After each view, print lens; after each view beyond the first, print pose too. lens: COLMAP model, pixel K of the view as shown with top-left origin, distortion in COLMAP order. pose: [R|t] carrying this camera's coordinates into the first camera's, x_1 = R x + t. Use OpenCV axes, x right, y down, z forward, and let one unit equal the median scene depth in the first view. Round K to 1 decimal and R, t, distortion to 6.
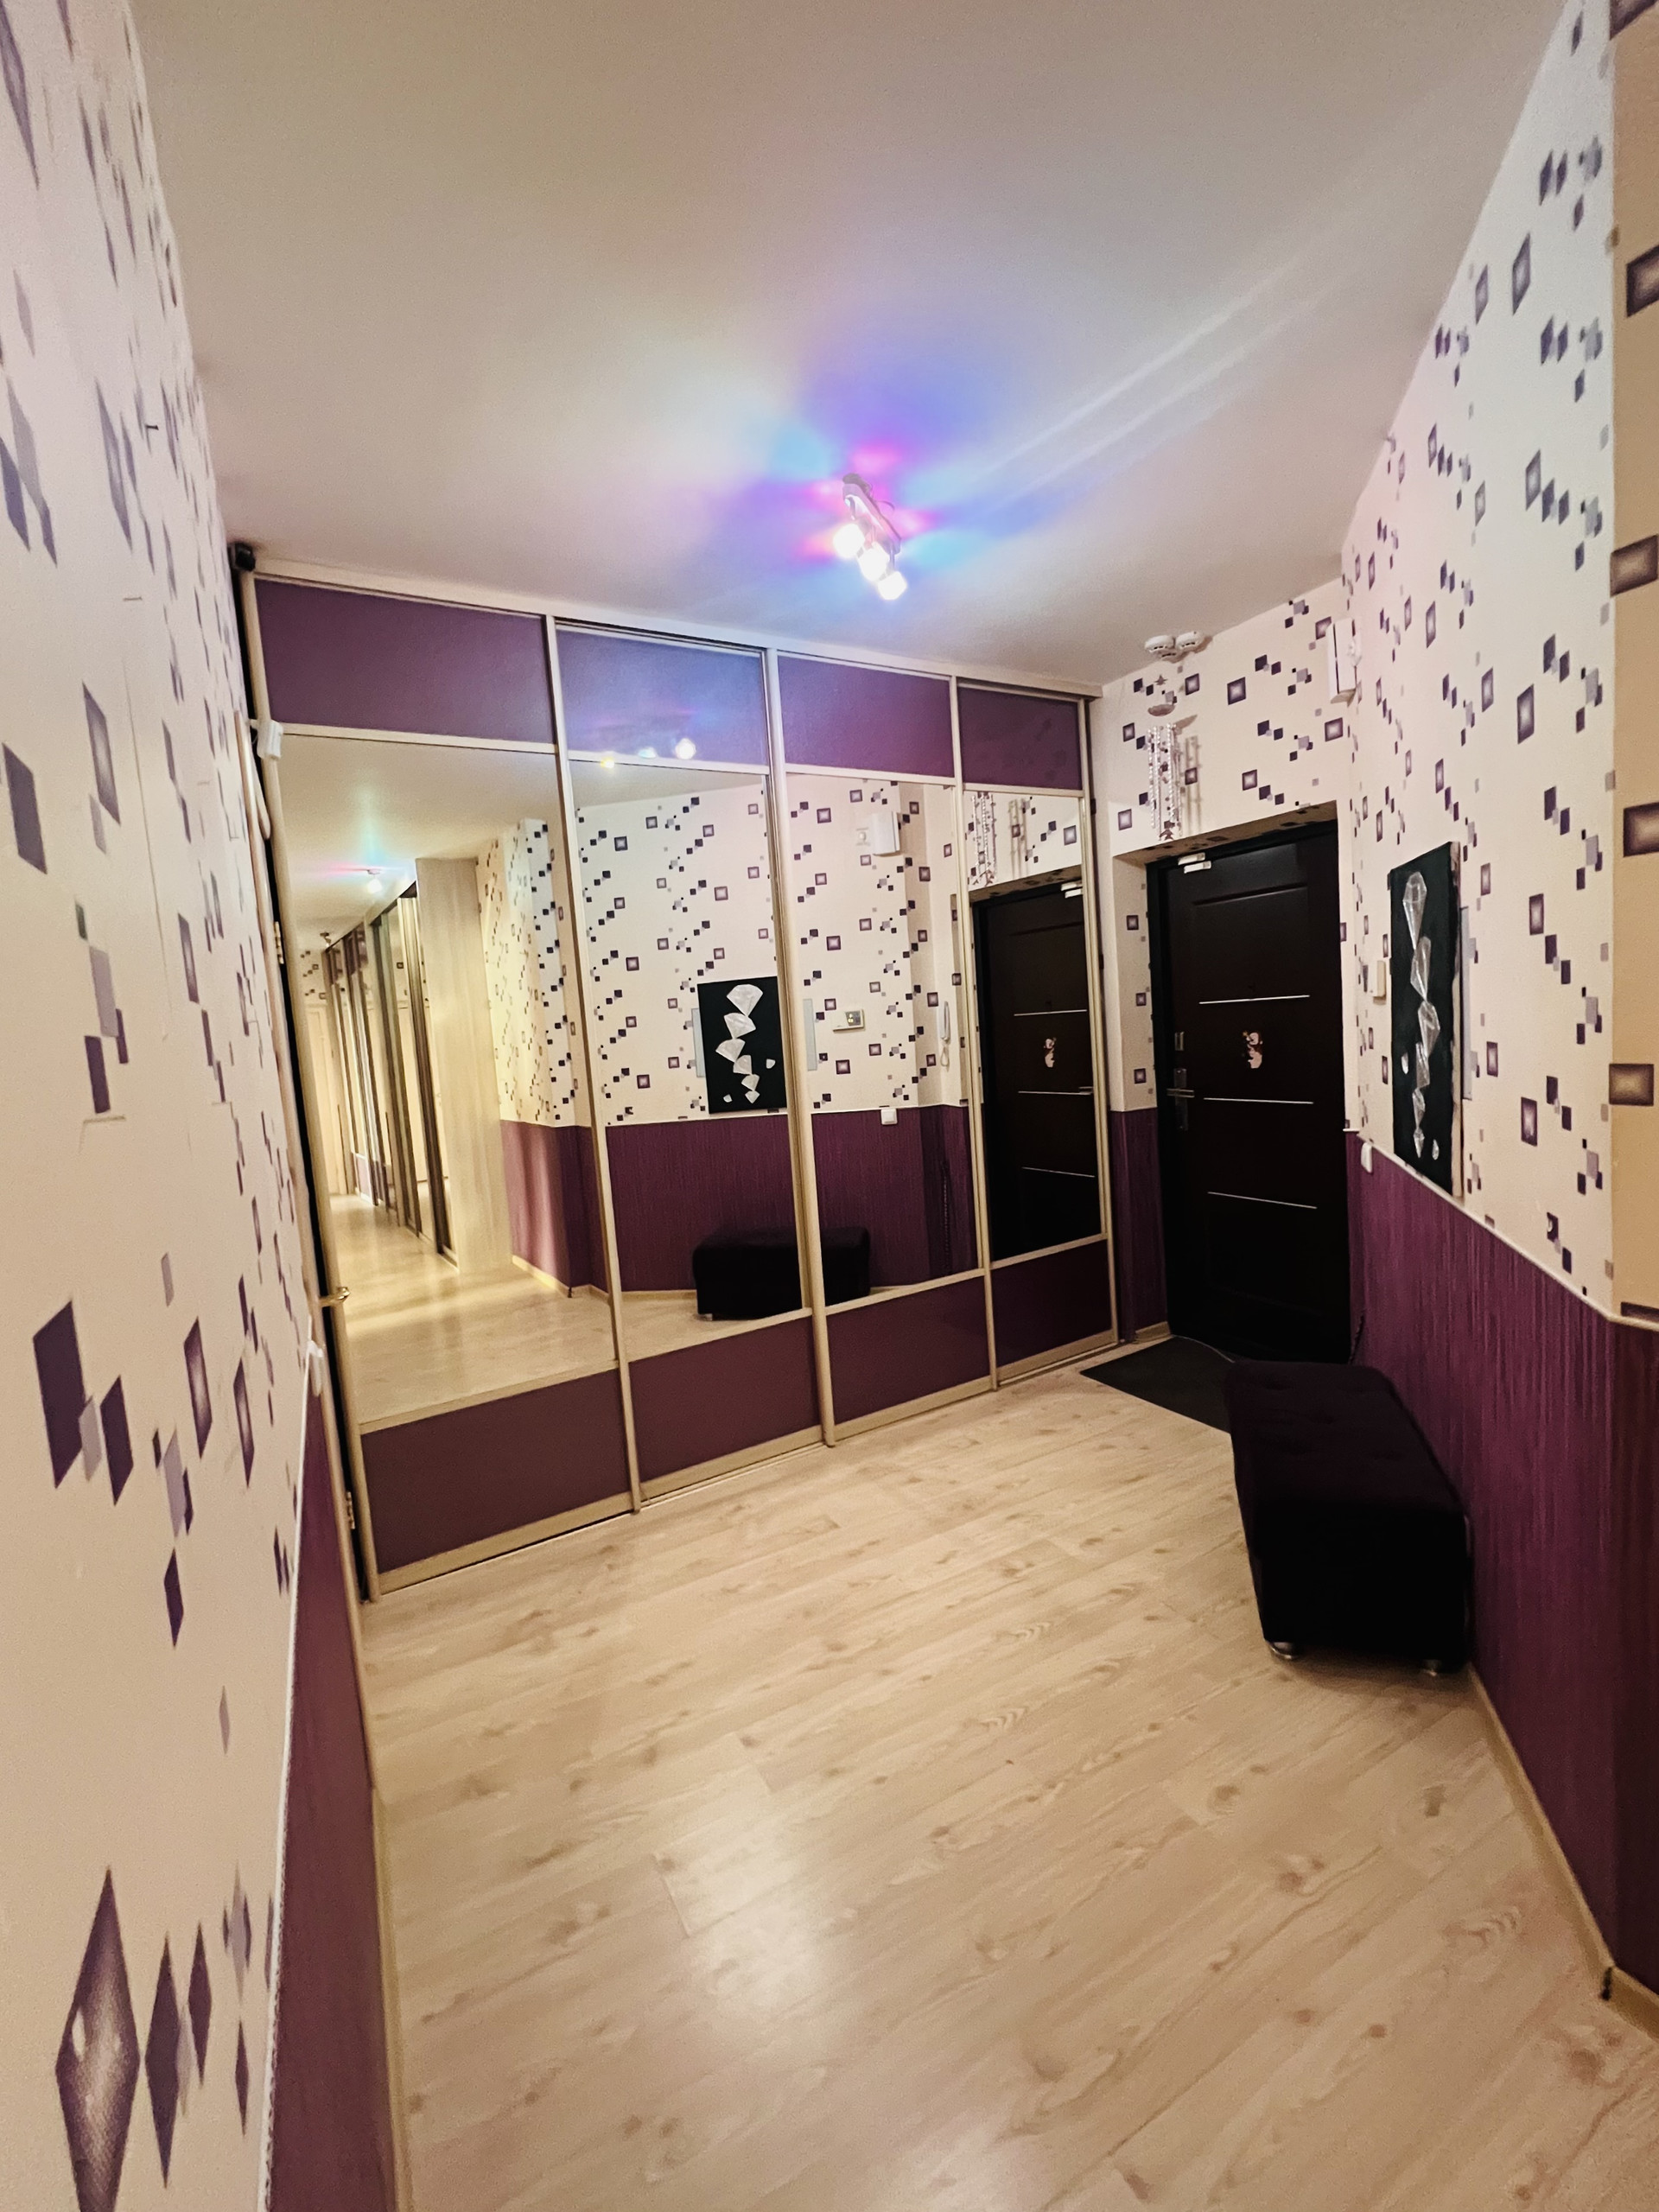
lens RADIAL K [[910.0, 0, 835.0], [0, 910.0, 1102.8], [0, 0, 1]] dist [-0.001162, -0.000021]
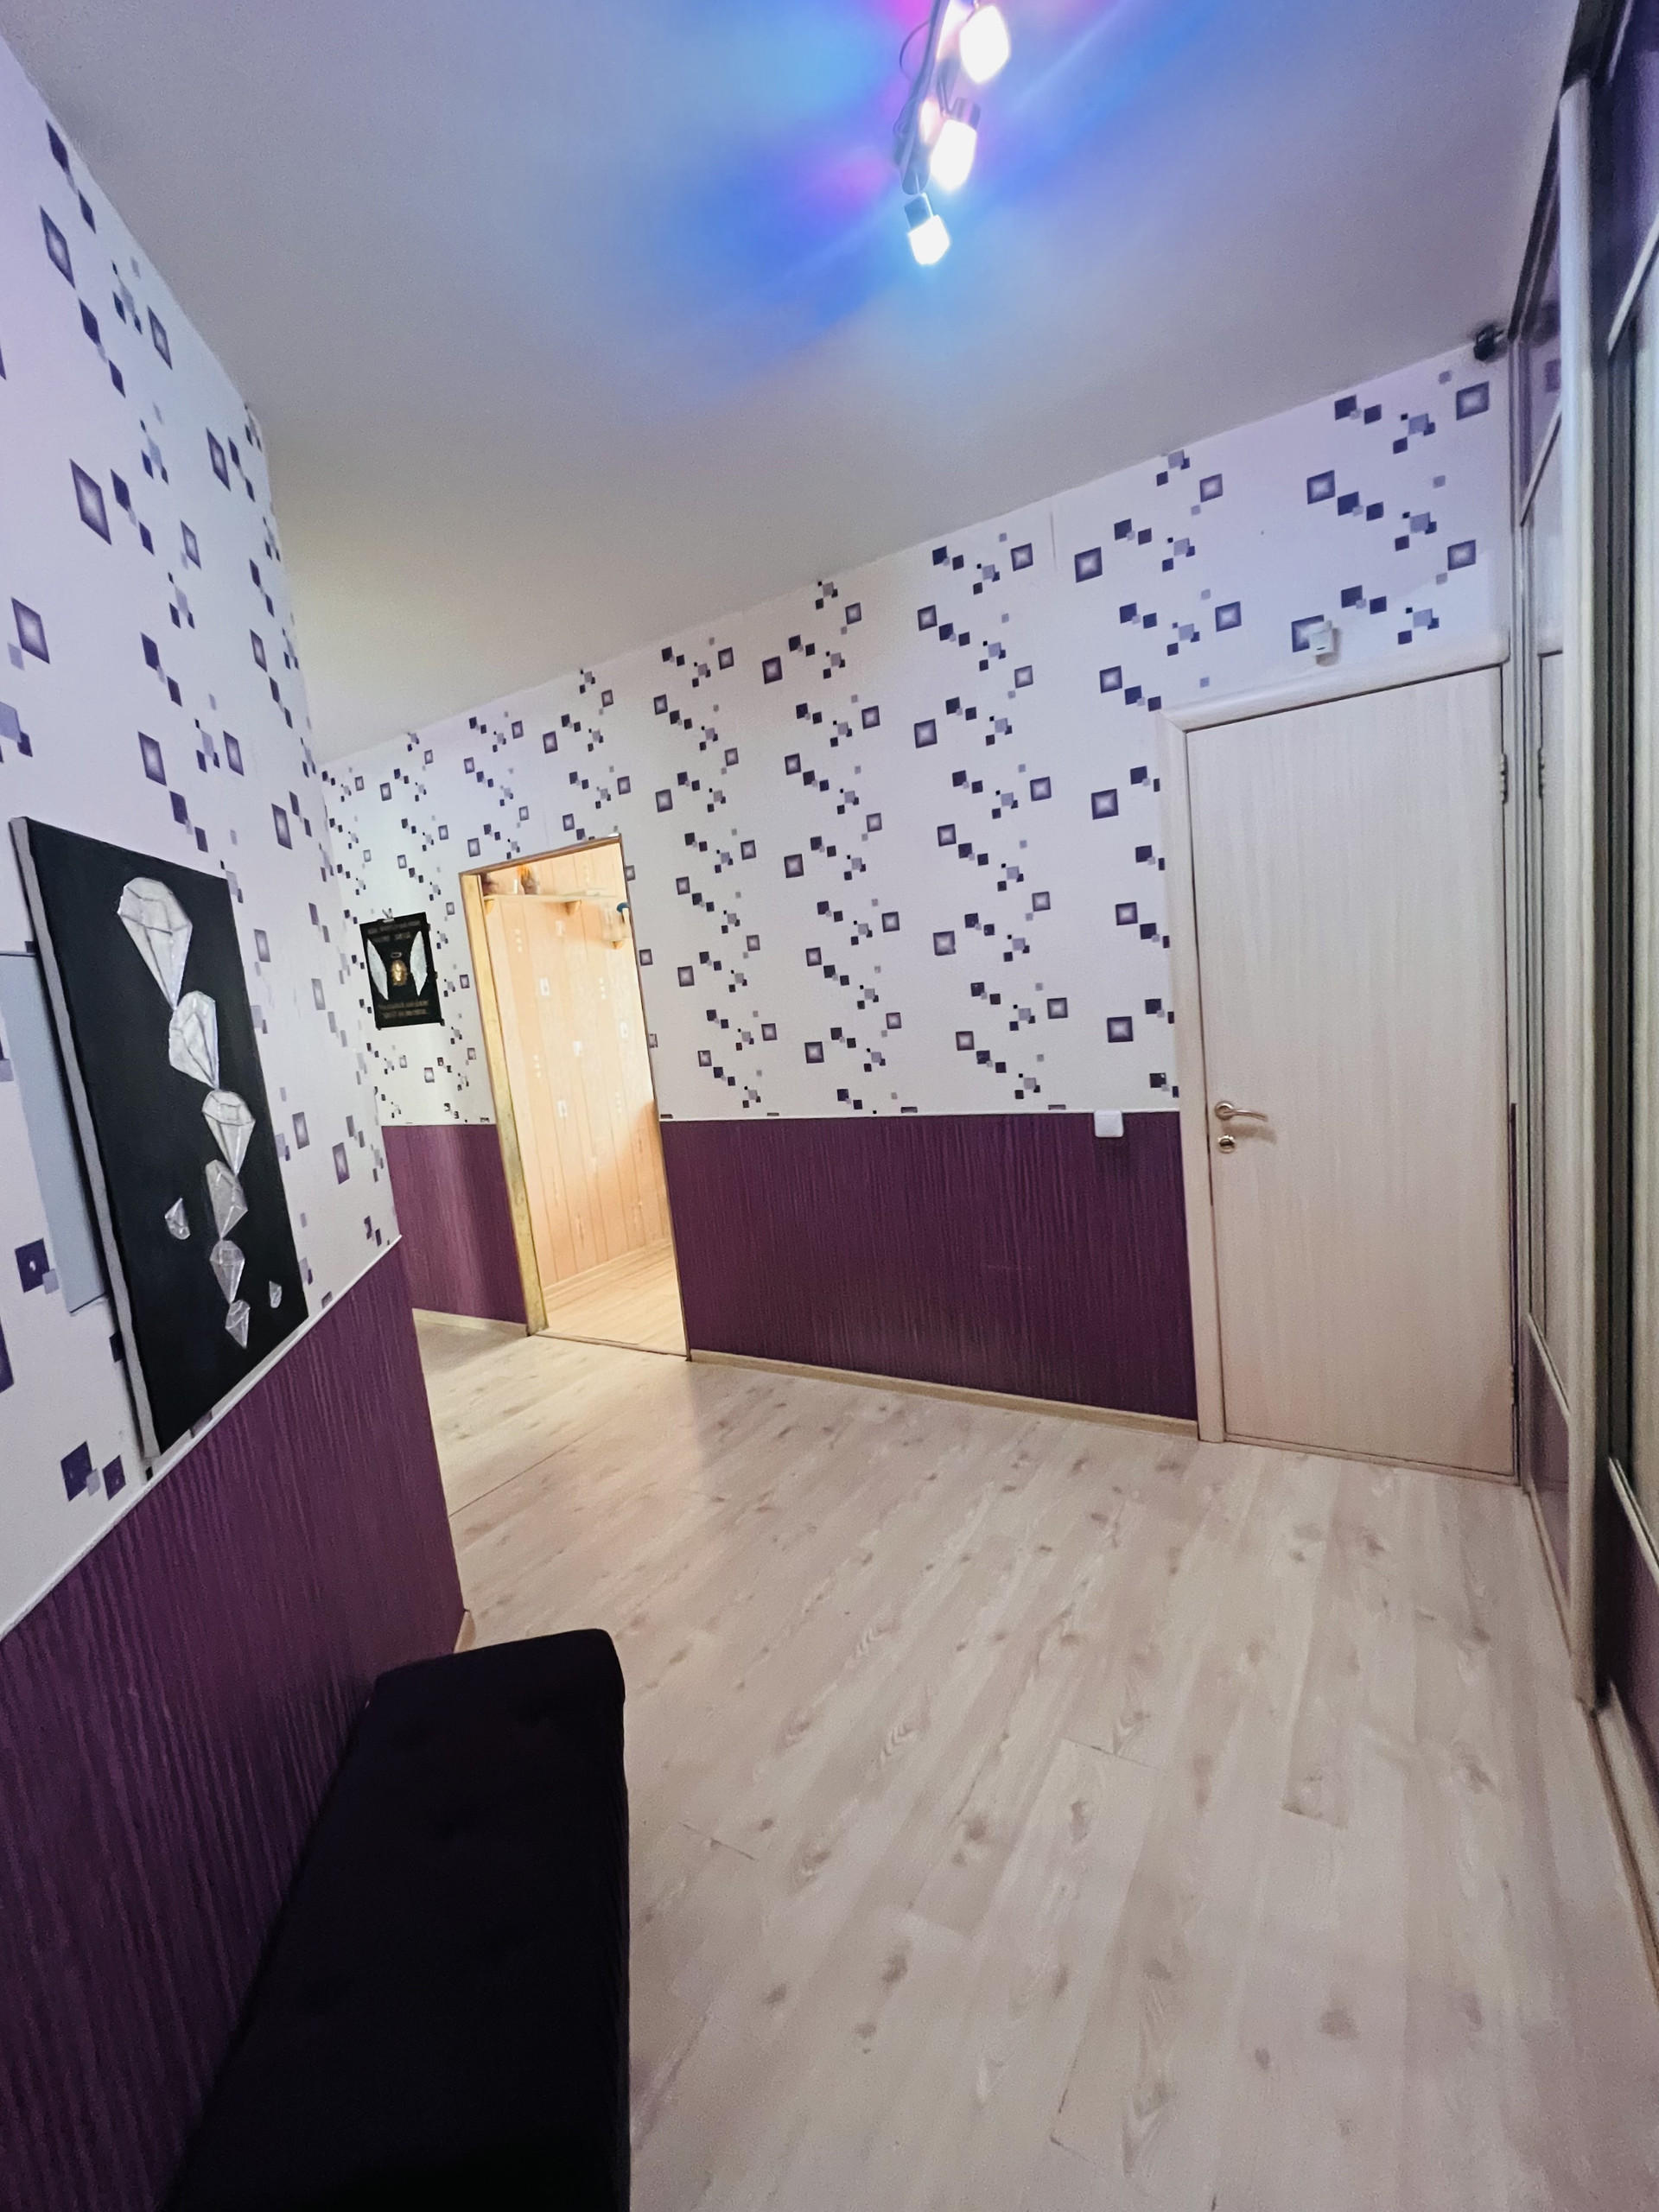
lens RADIAL K [[958.7, 0, 828.1], [0, 958.7, 1095.4], [0, 0, 1]] dist [0.001704, 0.000321]
pose [[-0.841290, 0.233504, -0.487552, 0.500190], [0.121742, 0.960568, 0.249976, -0.183348], [0.526697, 0.150947, -0.836543, 1.452088]]
